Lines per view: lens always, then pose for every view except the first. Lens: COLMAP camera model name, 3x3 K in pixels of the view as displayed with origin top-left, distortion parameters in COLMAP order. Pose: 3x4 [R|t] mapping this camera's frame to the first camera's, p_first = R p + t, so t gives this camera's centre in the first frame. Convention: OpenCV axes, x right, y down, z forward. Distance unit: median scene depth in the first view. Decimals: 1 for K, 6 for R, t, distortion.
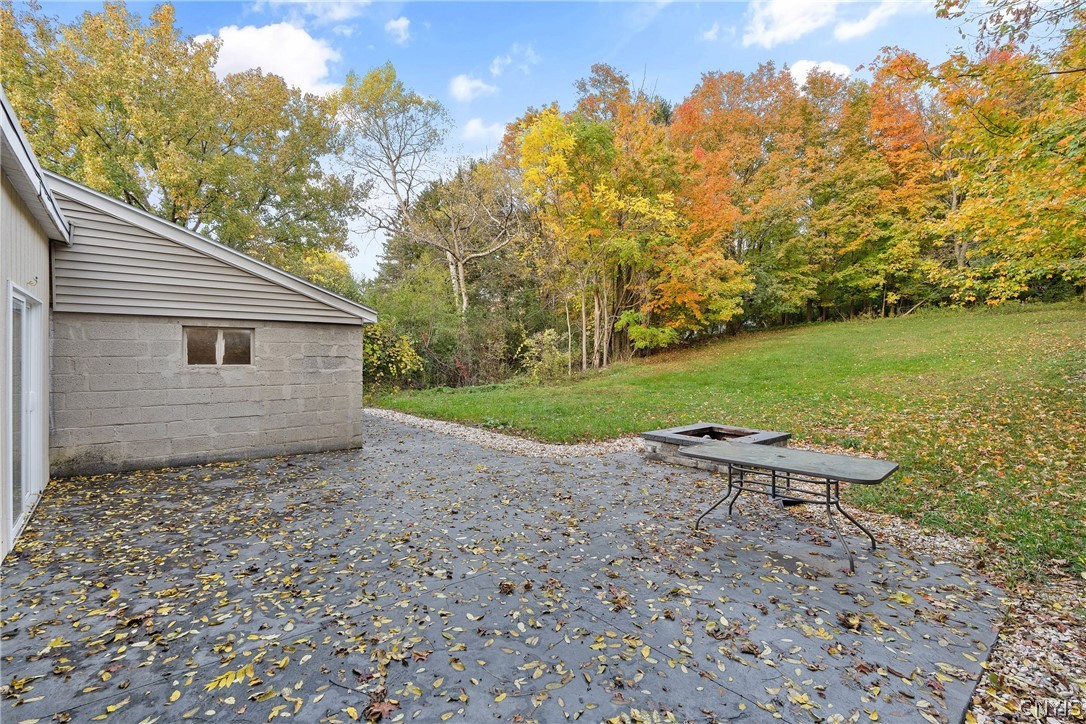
lens RADIAL K [[470.0, 0, 539.3], [0, 470.0, 365.0], [0, 0, 1]] dist [-0.001862, 0.000082]
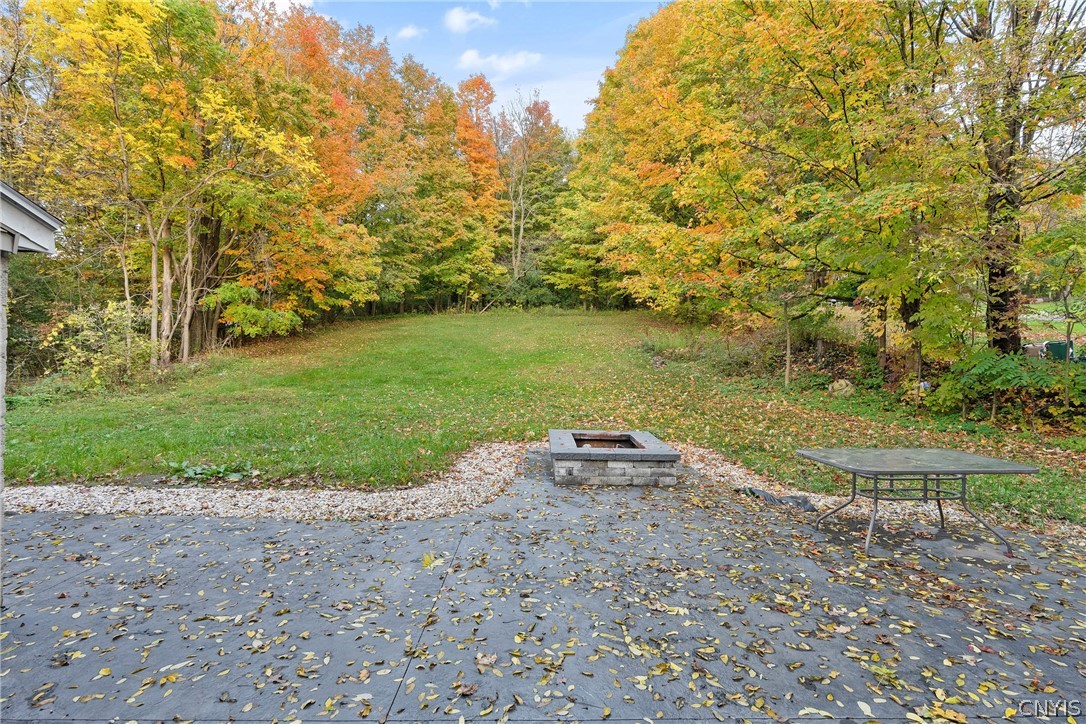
lens RADIAL K [[523.8, 0, 544.0], [0, 523.8, 359.8], [0, 0, 1]] dist [-0.001598, -0.000135]
pose [[0.655188, -0.006444, 0.755438, -0.076920], [0.001553, 0.999973, 0.007183, -0.001766], [-0.755464, -0.003533, 0.655181, 0.083825]]
